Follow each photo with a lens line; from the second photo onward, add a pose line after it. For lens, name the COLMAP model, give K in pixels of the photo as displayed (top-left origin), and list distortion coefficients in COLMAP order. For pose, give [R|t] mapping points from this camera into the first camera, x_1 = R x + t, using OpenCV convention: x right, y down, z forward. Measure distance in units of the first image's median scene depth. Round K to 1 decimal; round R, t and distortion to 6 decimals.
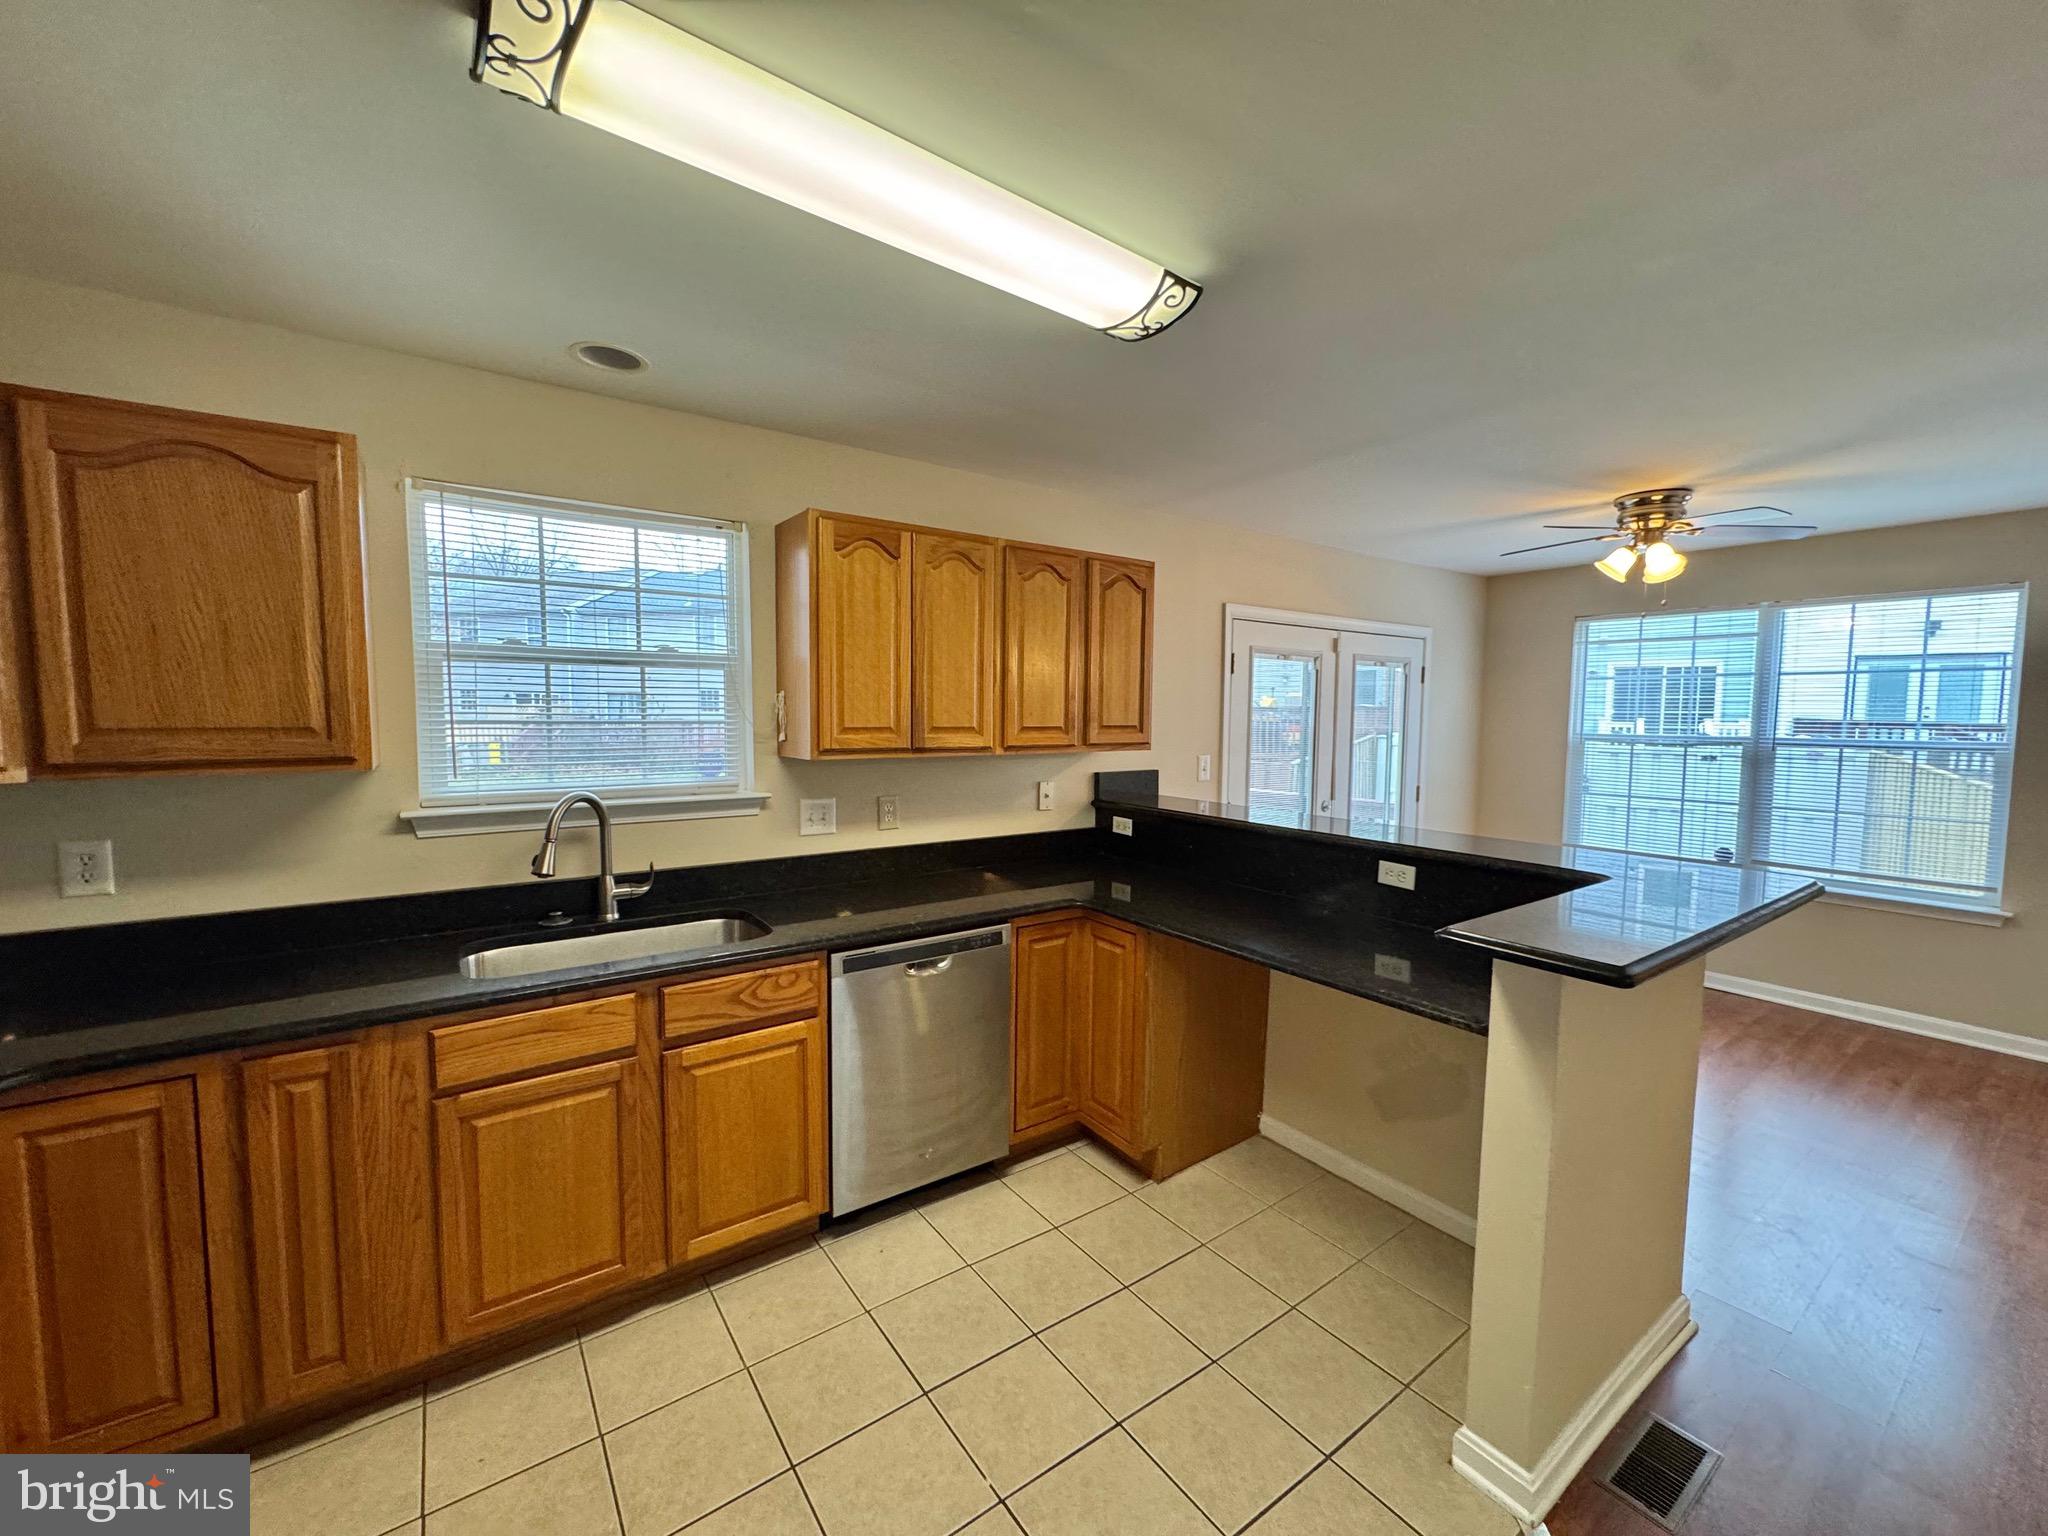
lens RADIAL K [[815.4, 0, 1024.0], [0, 815.4, 768.0], [0, 0, 1]] dist [-0.002374, -0.000108]
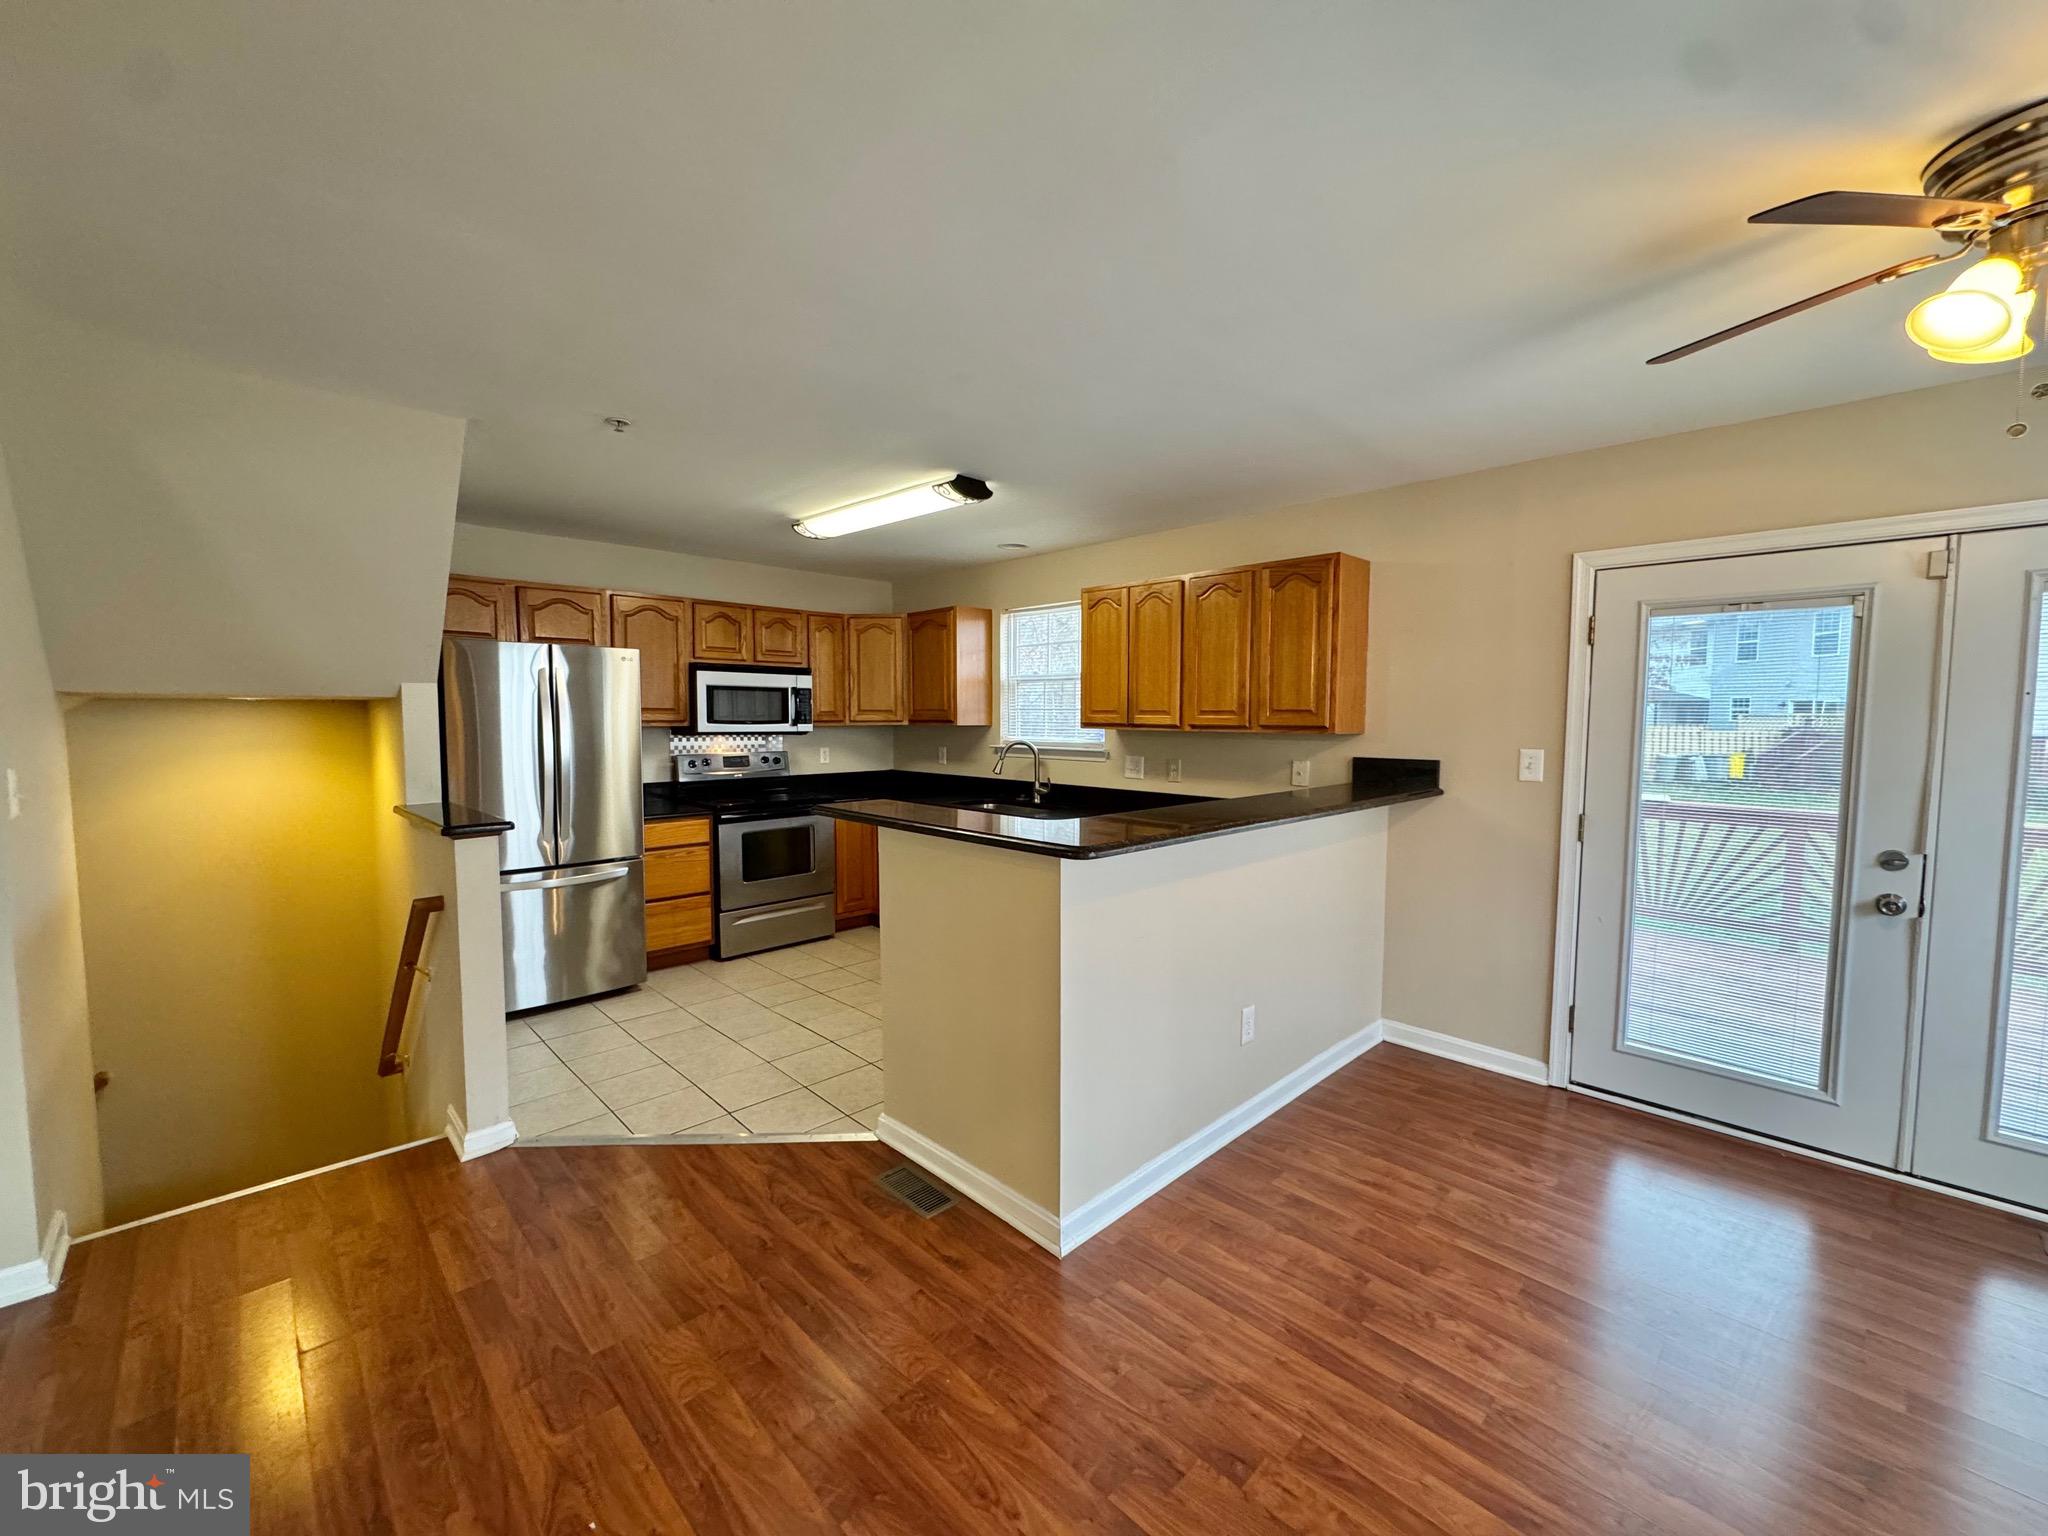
lens RADIAL K [[815.4, 0, 1024.0], [0, 815.4, 768.0], [0, 0, 1]] dist [-0.002374, -0.000108]
pose [[0.153124, 0.054946, -0.986678, 1.120582], [-0.075246, 0.996203, 0.043799, 0.005678], [0.985338, 0.067537, 0.156677, 0.453855]]
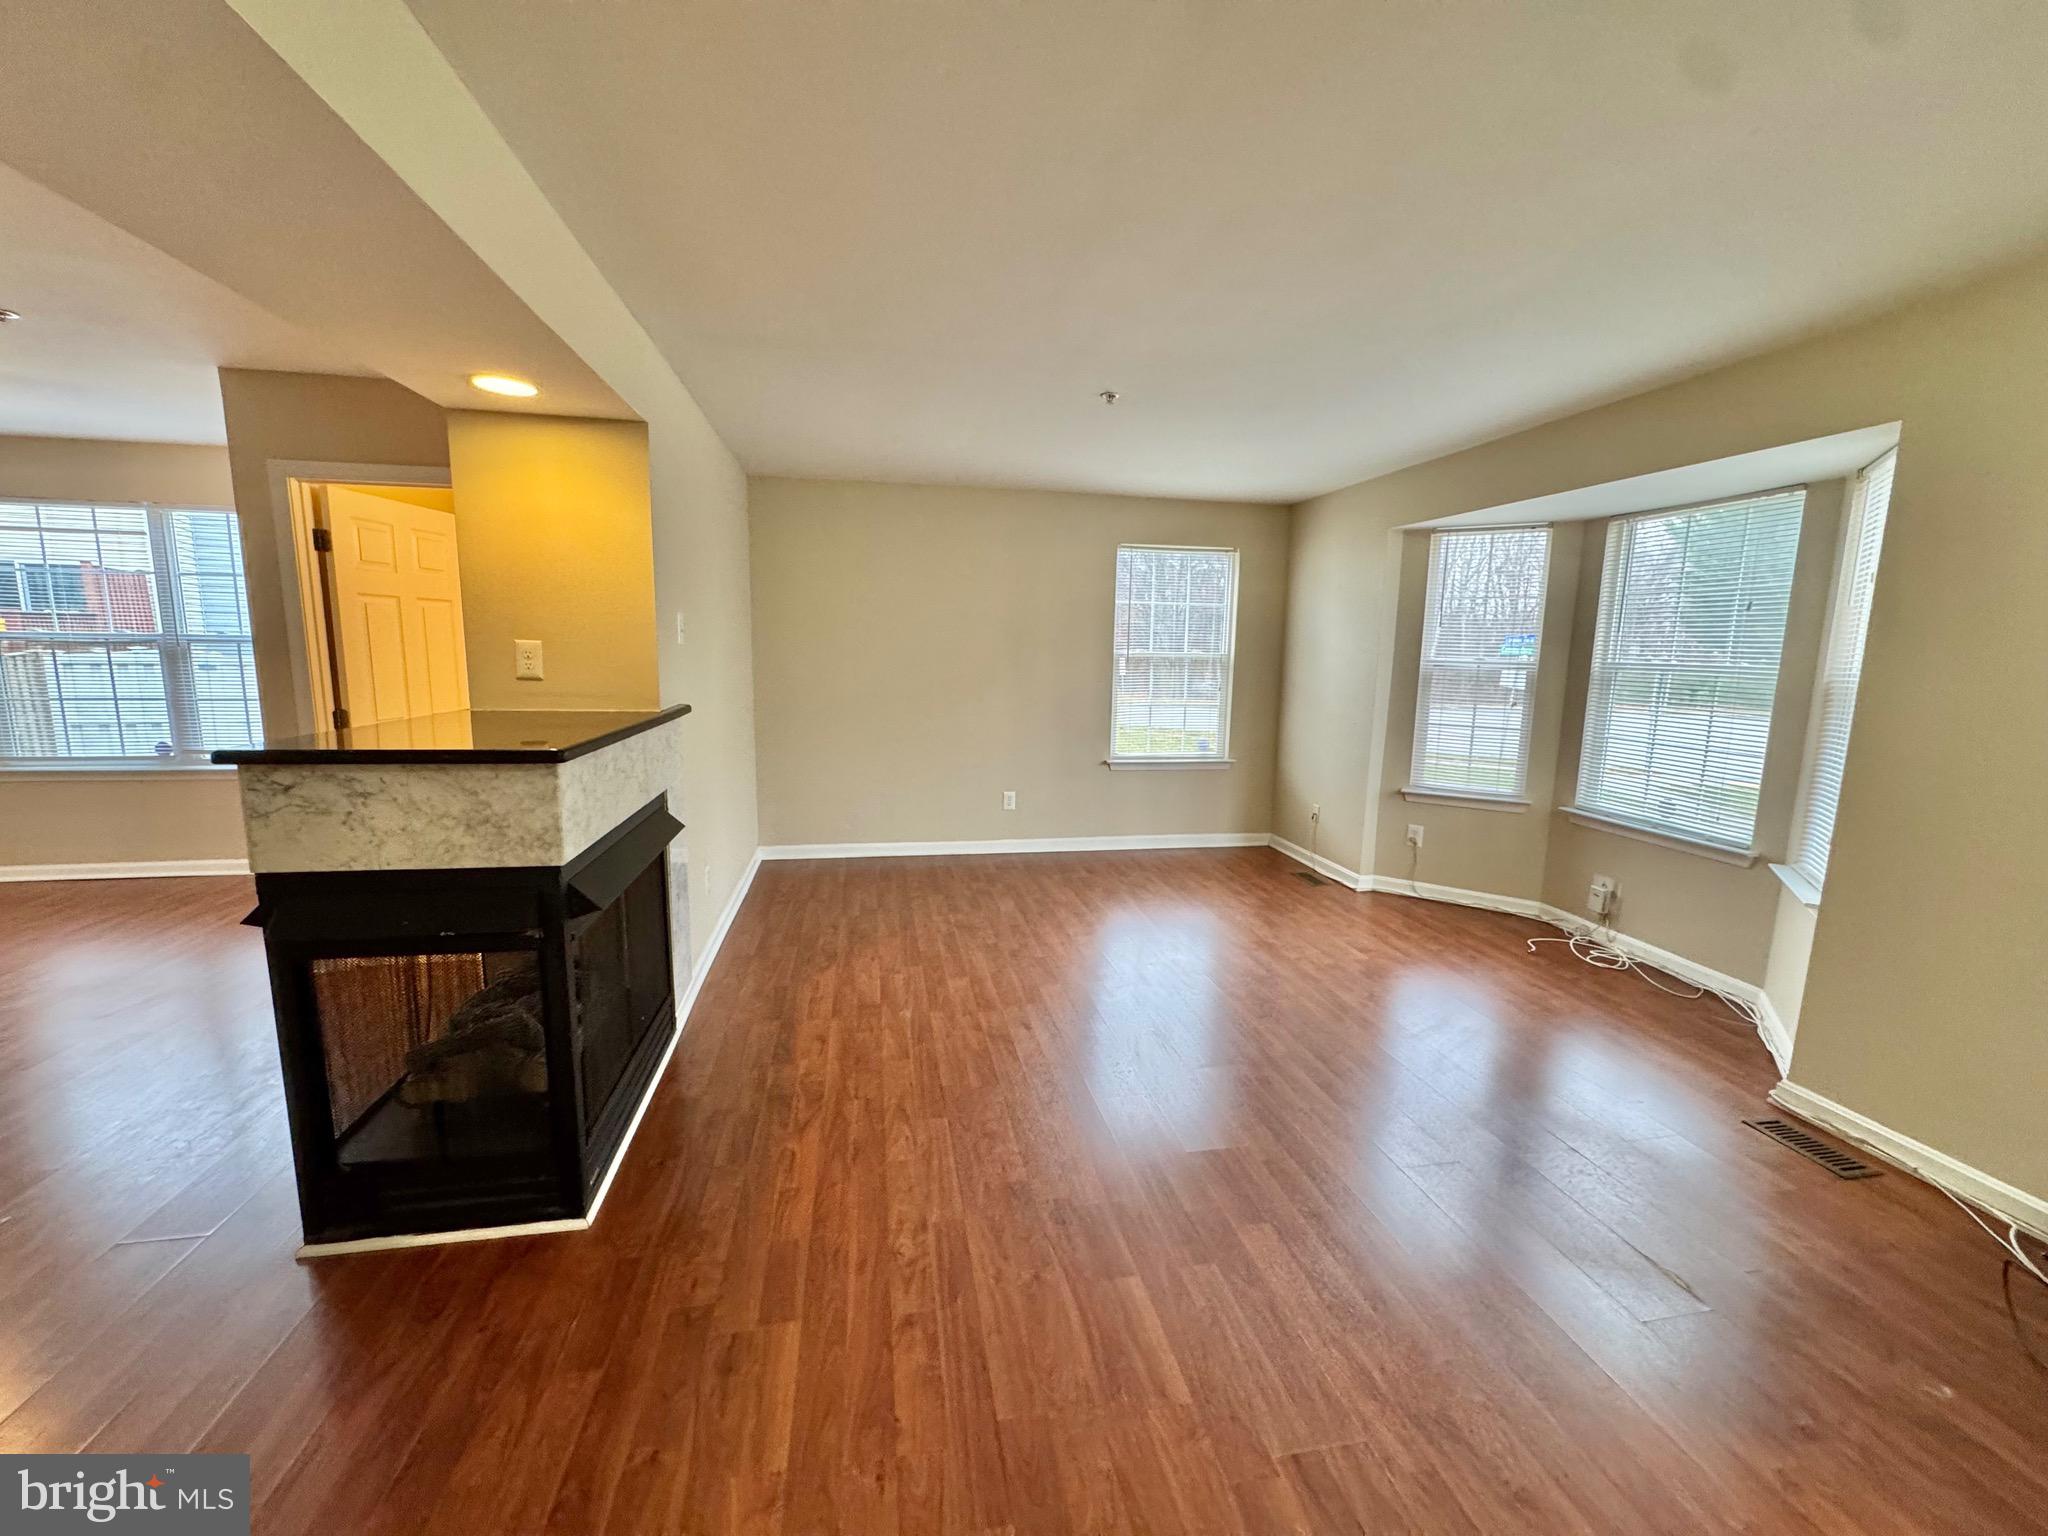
lens RADIAL K [[815.4, 0, 1024.0], [0, 815.4, 768.0], [0, 0, 1]] dist [-0.002374, -0.000108]
pose [[0.421805, -0.136940, 0.896286, 0.533866], [0.052169, 0.990557, 0.126791, 0.077464], [-0.905185, -0.006722, 0.424966, -0.595982]]
